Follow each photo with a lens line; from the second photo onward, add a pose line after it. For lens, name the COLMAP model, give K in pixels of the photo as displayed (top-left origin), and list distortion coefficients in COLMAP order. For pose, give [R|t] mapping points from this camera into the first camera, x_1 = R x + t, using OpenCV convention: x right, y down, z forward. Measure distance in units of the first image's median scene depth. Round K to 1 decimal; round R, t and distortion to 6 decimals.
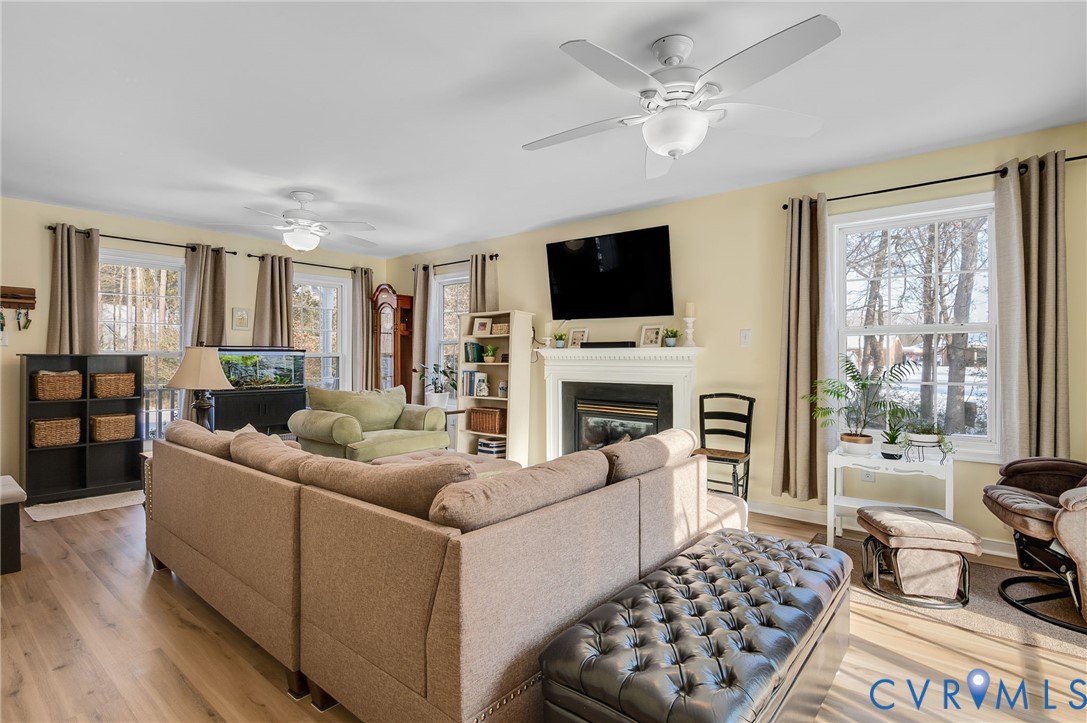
lens RADIAL K [[551.7, 0, 543.8], [0, 551.7, 357.3], [0, 0, 1]] dist [0.001039, 0.000732]
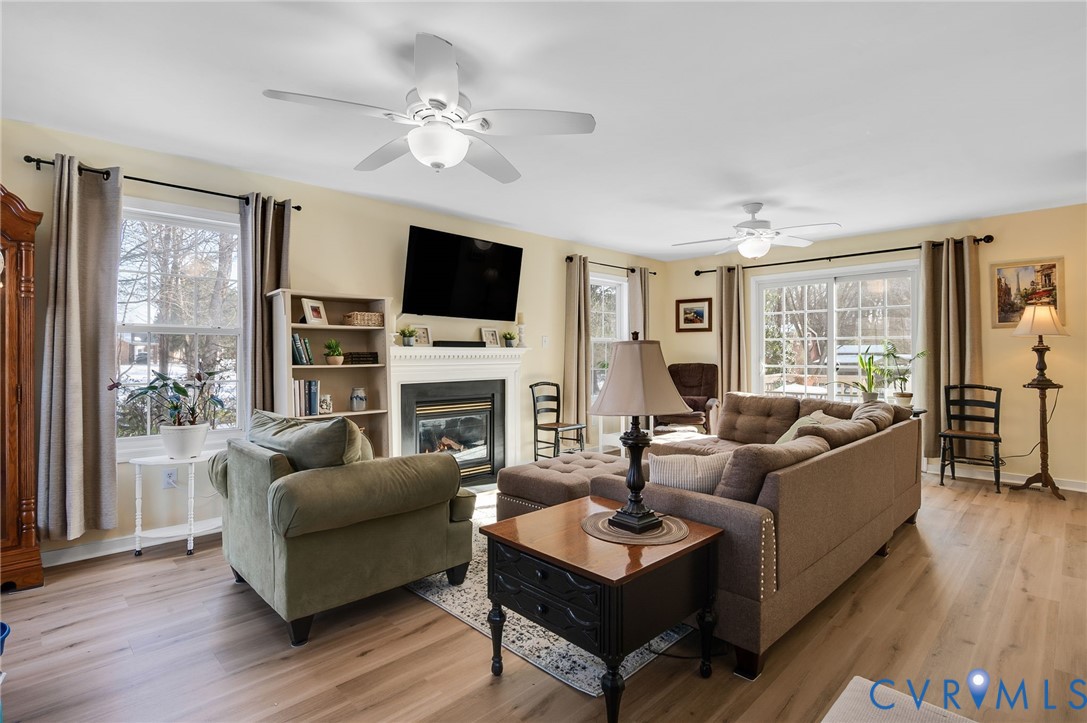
lens RADIAL K [[551.7, 0, 543.8], [0, 551.7, 357.3], [0, 0, 1]] dist [0.001039, 0.000732]
pose [[0.072394, -0.007111, 0.997351, -0.920817], [0.003179, 0.999971, 0.006899, -0.004825], [-0.997371, 0.002671, 0.072414, 0.800761]]
